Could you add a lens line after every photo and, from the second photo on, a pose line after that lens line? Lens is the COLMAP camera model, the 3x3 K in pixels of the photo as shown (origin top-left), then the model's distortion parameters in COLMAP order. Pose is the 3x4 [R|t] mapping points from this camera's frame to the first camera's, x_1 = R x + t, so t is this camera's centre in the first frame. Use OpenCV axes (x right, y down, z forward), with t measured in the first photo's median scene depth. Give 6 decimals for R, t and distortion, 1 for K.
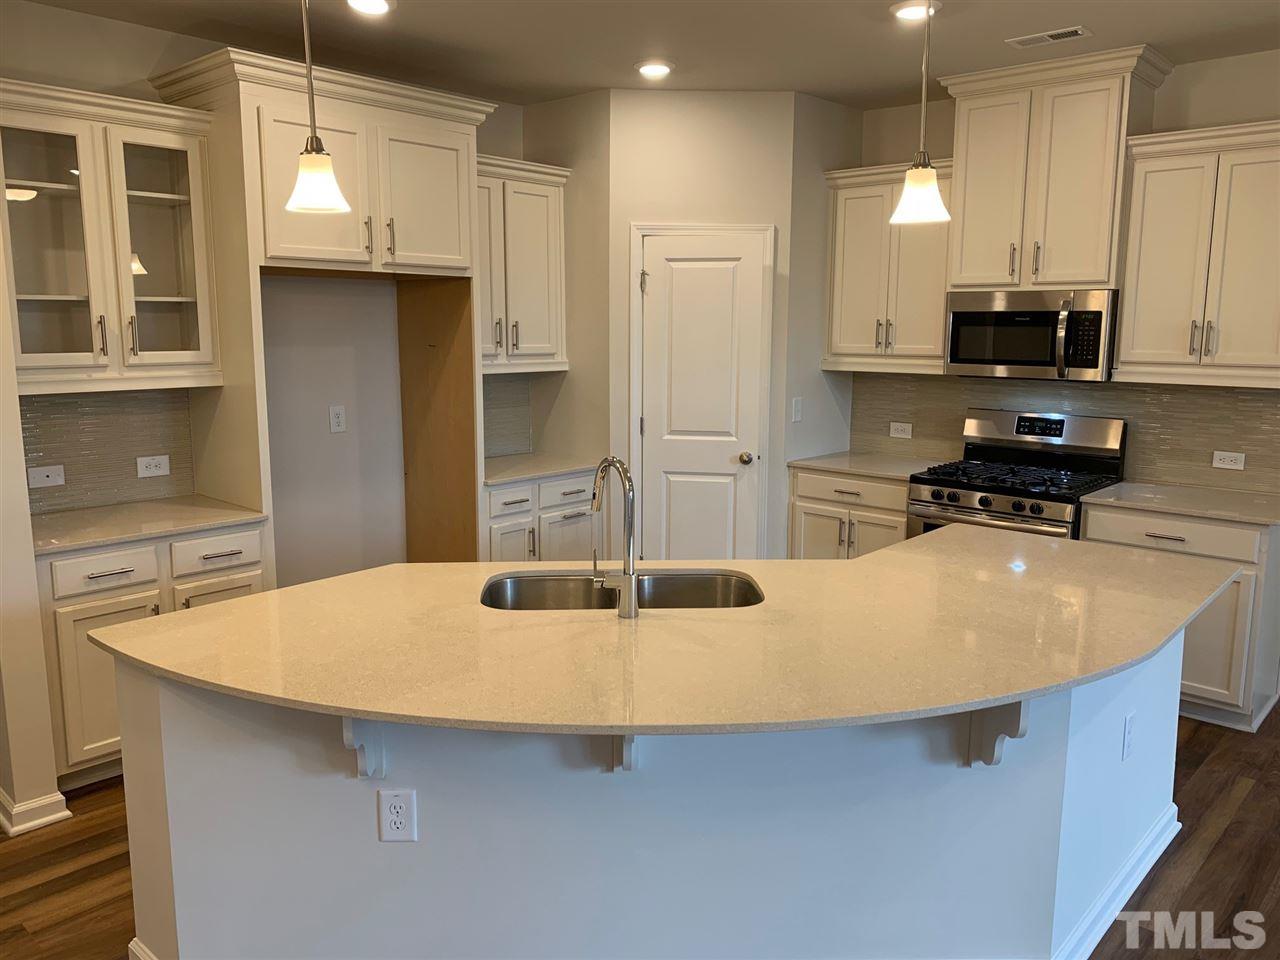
lens RADIAL K [[986.4, 0, 644.5], [0, 986.4, 481.8], [0, 0, 1]] dist [0.031914, -0.021646]
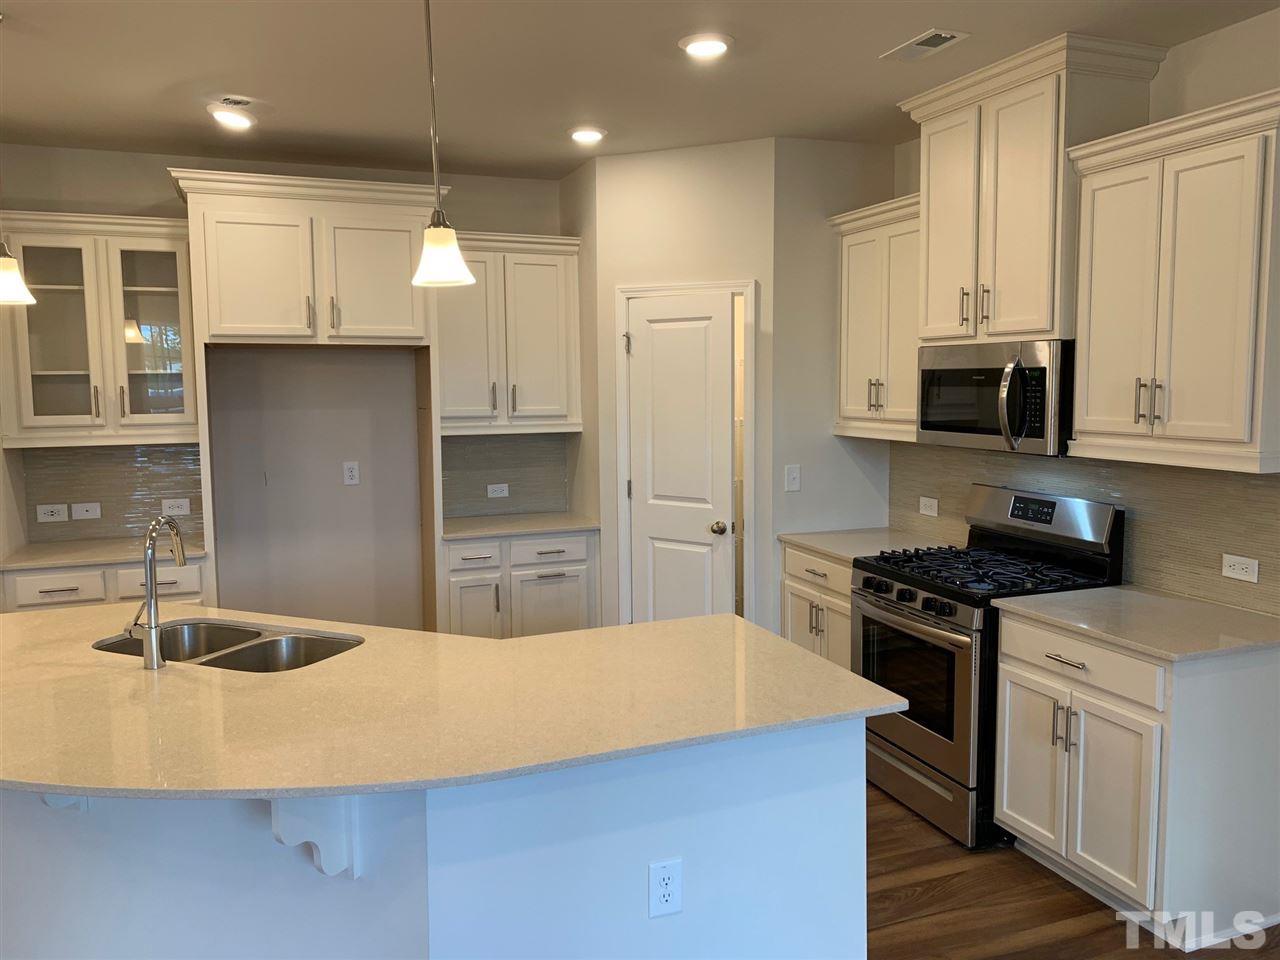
lens RADIAL K [[986.4, 0, 645.2], [0, 986.4, 479.5], [0, 0, 1]] dist [0.031914, -0.021646]
pose [[0.891503, 0.033797, -0.451753, 0.515494], [-0.060467, 0.997168, -0.044725, -0.026854], [0.448962, 0.067189, 0.891021, 0.152066]]
